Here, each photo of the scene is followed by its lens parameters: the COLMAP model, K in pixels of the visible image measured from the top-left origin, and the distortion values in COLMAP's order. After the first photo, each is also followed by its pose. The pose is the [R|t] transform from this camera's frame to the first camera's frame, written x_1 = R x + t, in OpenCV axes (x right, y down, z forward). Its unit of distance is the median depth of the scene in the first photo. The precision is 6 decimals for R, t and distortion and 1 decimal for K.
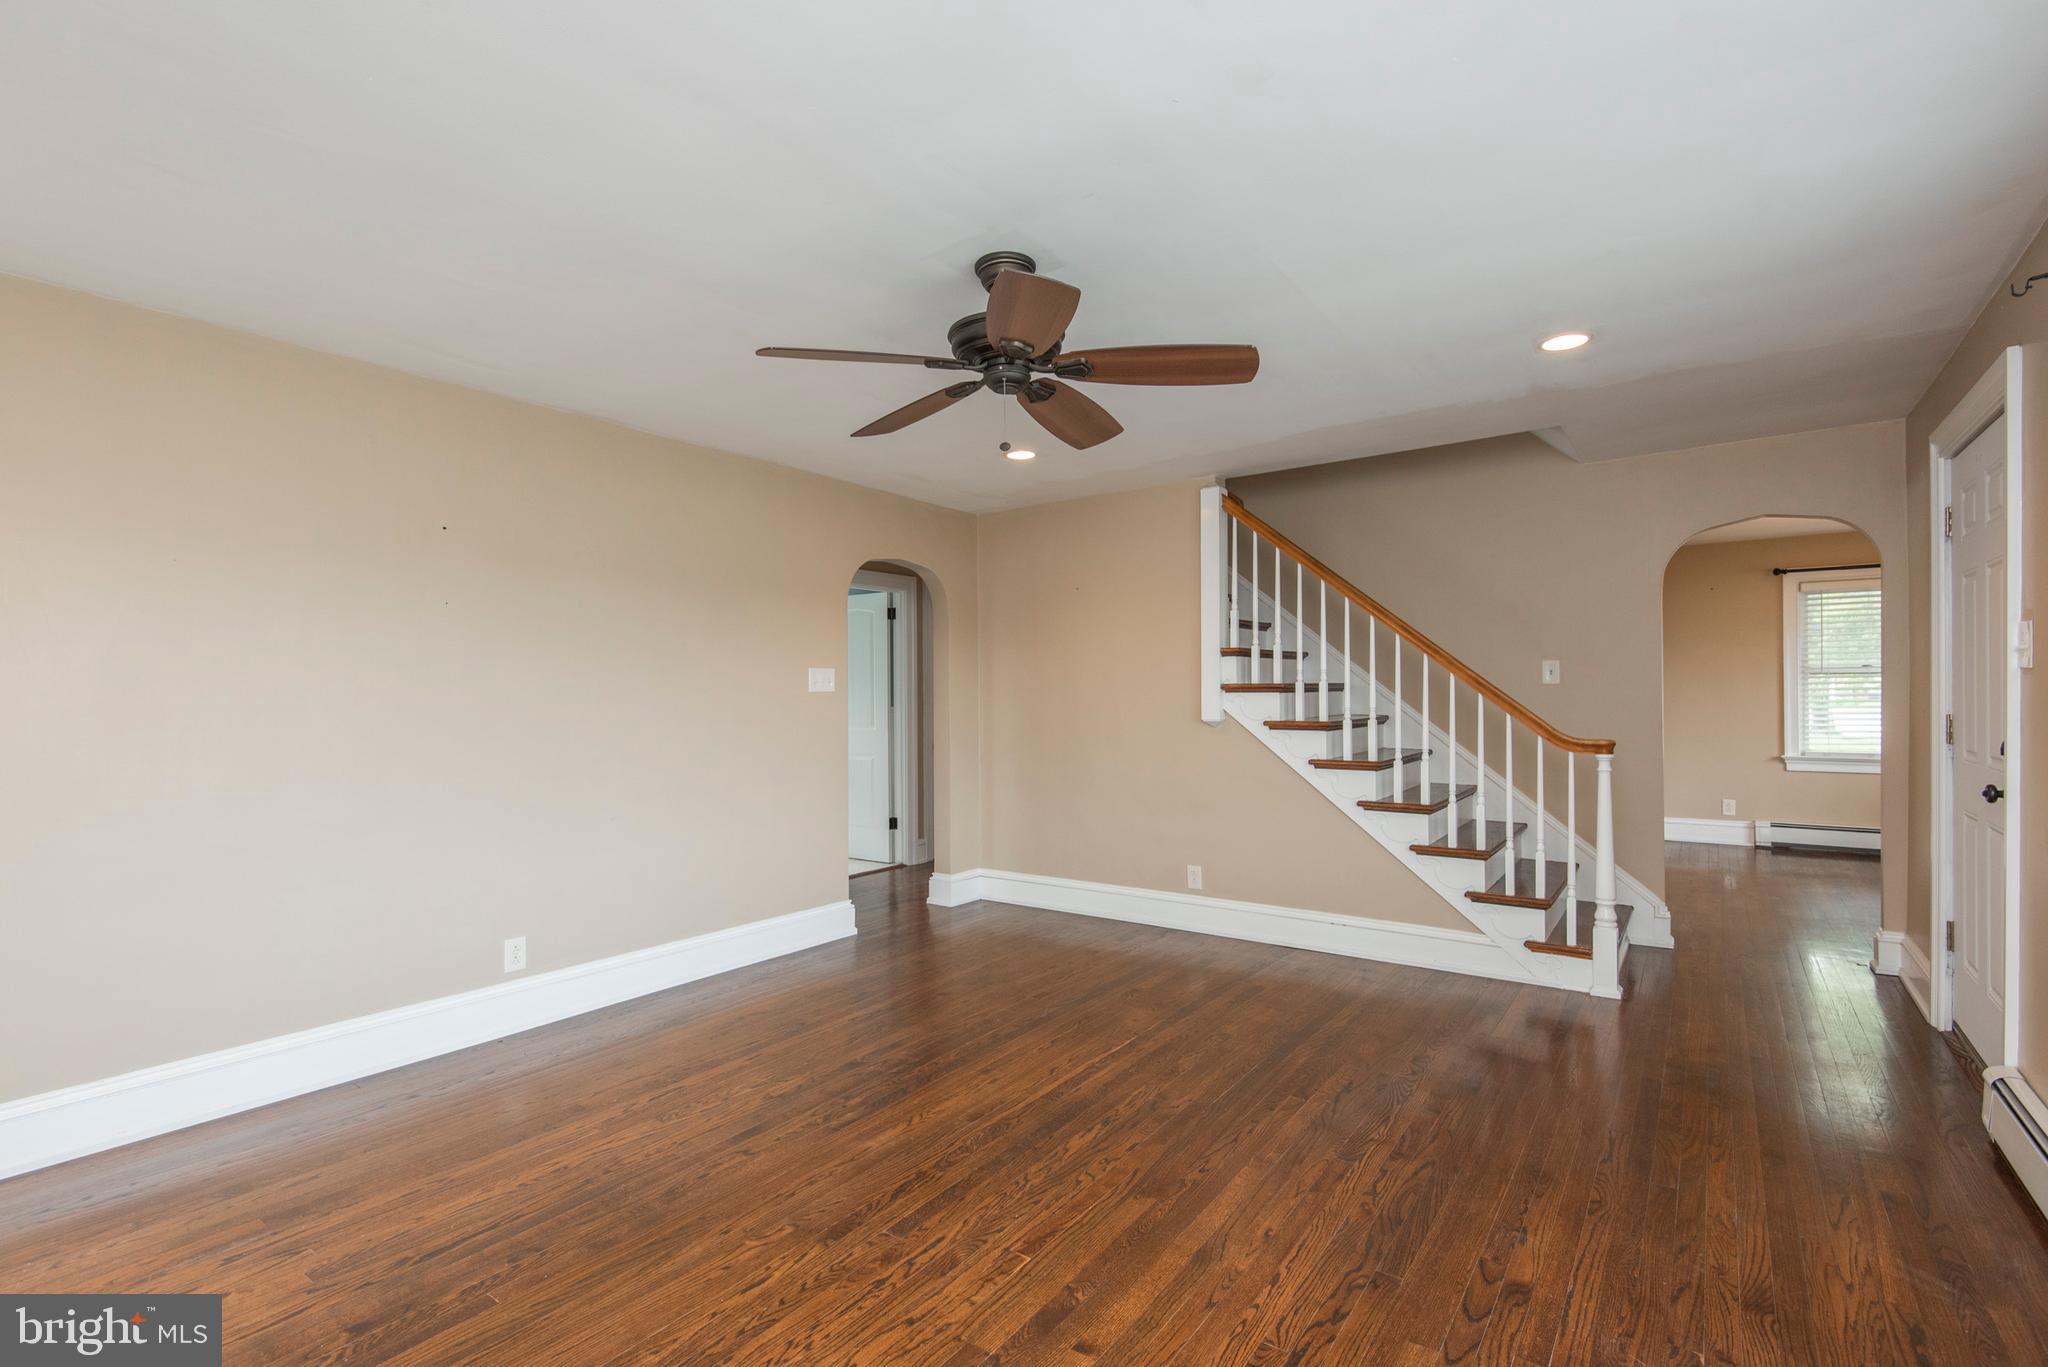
lens RADIAL K [[957.5, 0, 1017.6], [0, 957.5, 691.9], [0, 0, 1]] dist [0.039381, -0.027846]
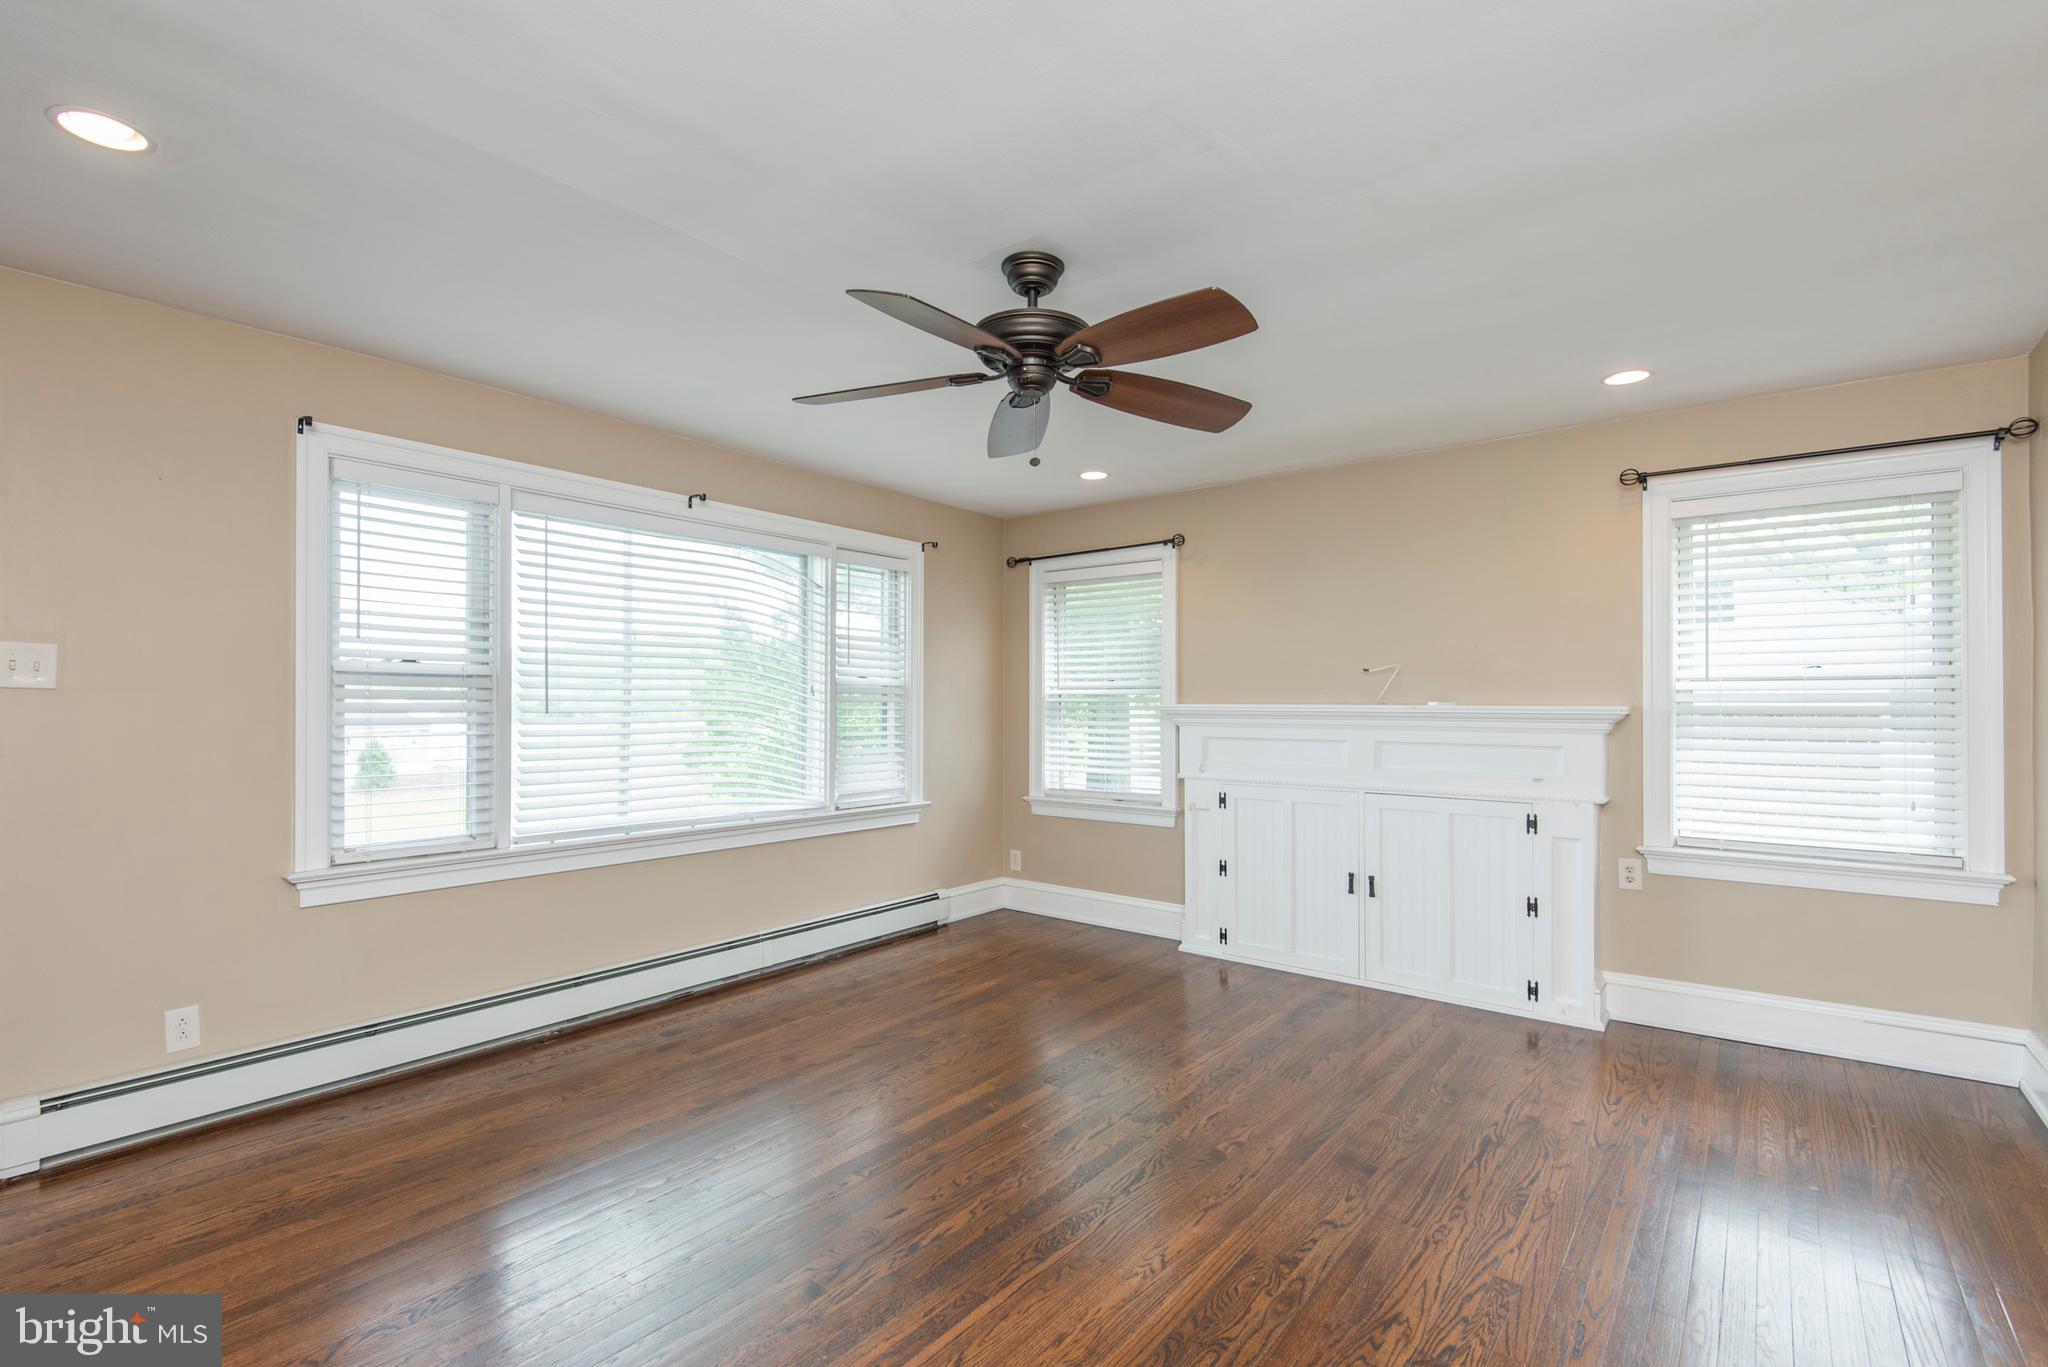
lens RADIAL K [[939.9, 0, 1019.4], [0, 939.9, 691.2], [0, 0, 1]] dist [0.041830, -0.026088]
pose [[-0.999446, 0.006001, 0.032734, -0.019801], [0.005426, 0.999830, -0.017641, 0.003899], [-0.032834, -0.017453, -0.999308, 1.469262]]
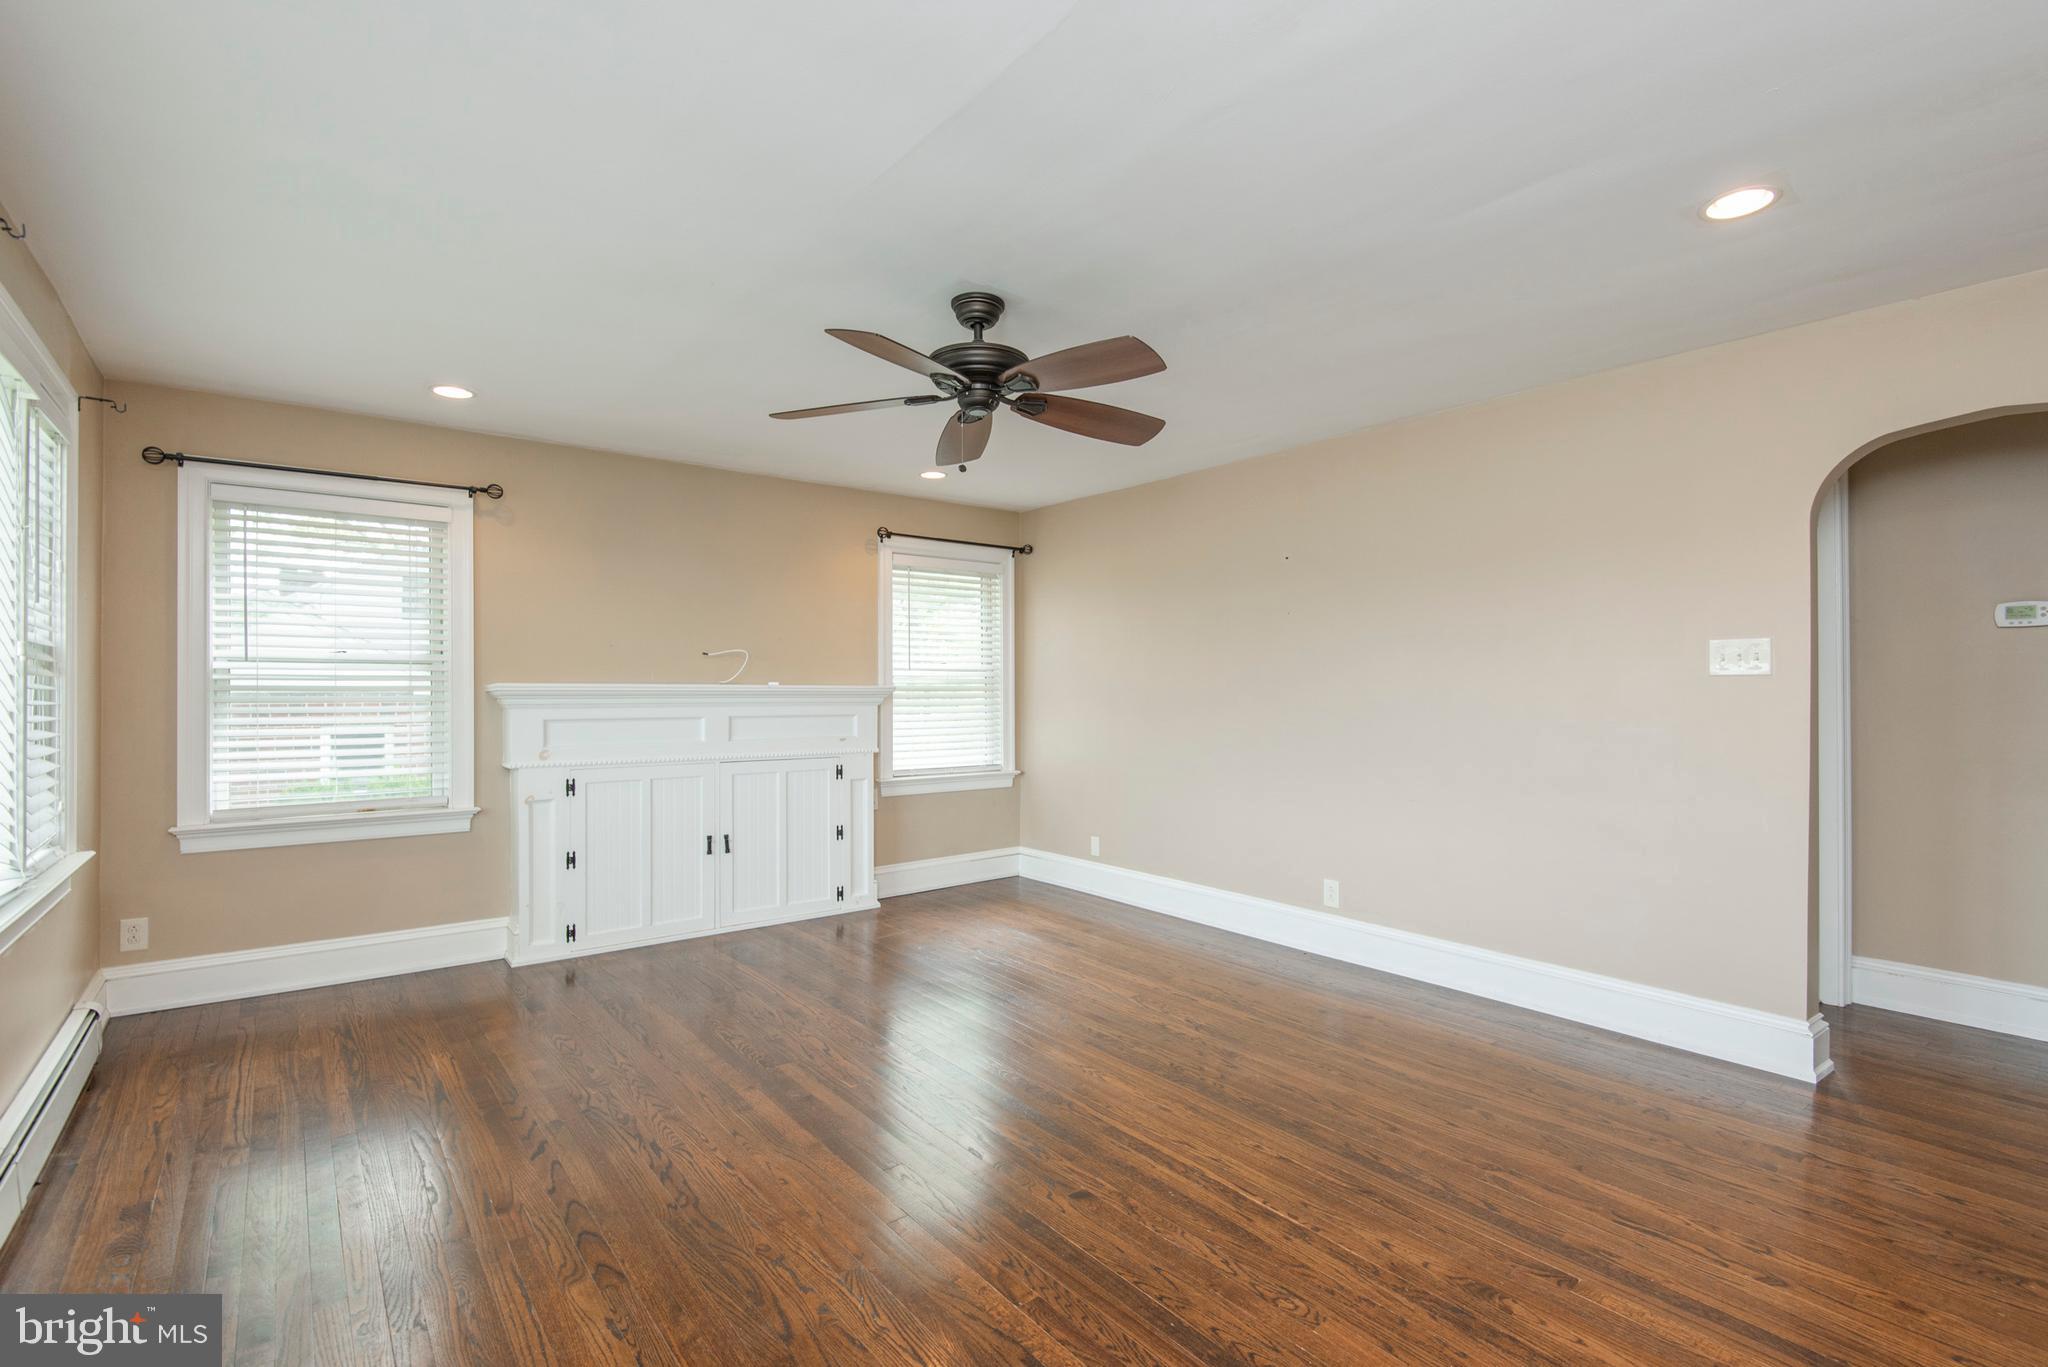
lens RADIAL K [[929.0, 0, 1020.4], [0, 929.0, 681.2], [0, 0, 1]] dist [0.042620, -0.024378]
pose [[-0.278565, -0.000334, -0.960417, 0.785909], [0.004369, 0.999989, -0.001615, 0.001170], [0.960408, -0.004646, -0.278560, 1.019010]]
